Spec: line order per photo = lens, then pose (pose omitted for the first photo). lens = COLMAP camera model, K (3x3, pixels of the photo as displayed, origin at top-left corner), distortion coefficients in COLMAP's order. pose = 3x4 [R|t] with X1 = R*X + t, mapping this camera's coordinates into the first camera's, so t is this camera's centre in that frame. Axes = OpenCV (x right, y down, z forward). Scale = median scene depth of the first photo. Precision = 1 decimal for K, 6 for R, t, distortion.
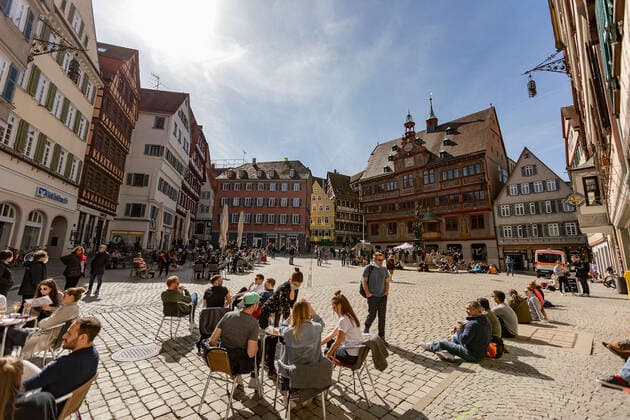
lens RADIAL K [[279.1, 0, 312.3], [0, 279.1, 203.3], [0, 0, 1]] dist [0.005017, -0.001721]
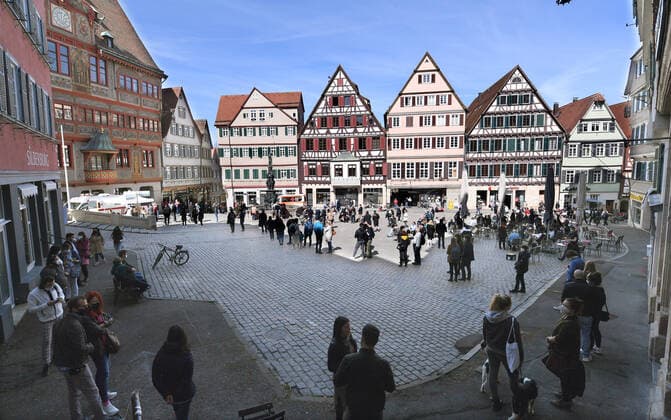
lens RADIAL K [[336.7, 0, 323.4], [0, 336.7, 204.1], [0, 0, 1]] dist [-0.005979, -0.000245]
pose [[-0.574917, -0.098812, 0.812223, -0.404949], [-0.157611, 0.987464, 0.008569, 0.089544], [-0.802888, -0.123089, -0.583284, 0.974642]]
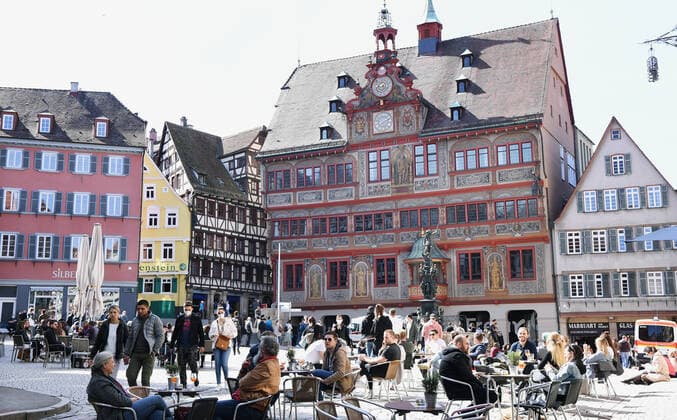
lens RADIAL K [[845.6, 0, 309.0], [0, 845.6, 191.2], [0, 0, 1]] dist [0.086325, 0.000000]
pose [[0.939510, 0.044233, 0.339653, -0.207971], [-0.043524, 0.999005, -0.009710, -0.023591], [-0.339744, -0.005660, 0.940501, -0.200032]]
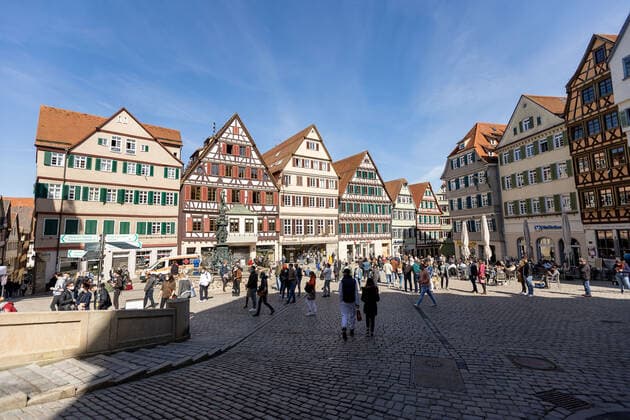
lens RADIAL K [[279.1, 0, 306.5], [0, 279.1, 200.4], [0, 0, 1]] dist [0.005017, -0.001721]
pose [[-0.975214, 0.009399, 0.221065, 0.035870], [-0.057898, 0.953447, -0.295952, 0.132160], [-0.213556, -0.301415, -0.929270, 1.011993]]
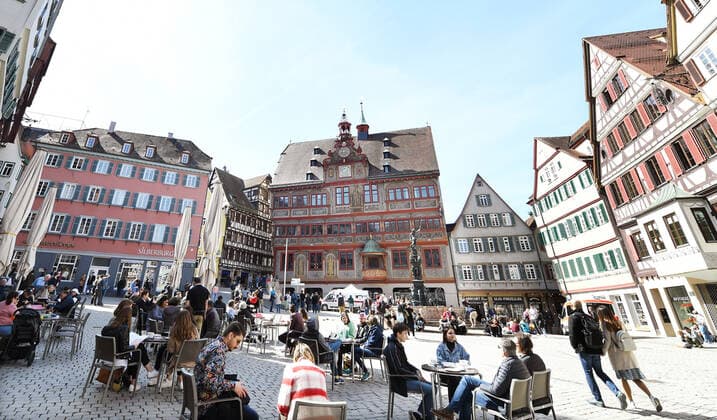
lens RADIAL K [[349.8, 0, 307.0], [0, 349.8, 125.6], [0, 0, 1]] dist [-0.015222, -0.002174]
pose [[0.872310, 0.221367, 0.435973, -0.199945], [-0.093024, 0.950494, -0.296491, 0.030065], [-0.480023, 0.218076, 0.849718, 0.211568]]
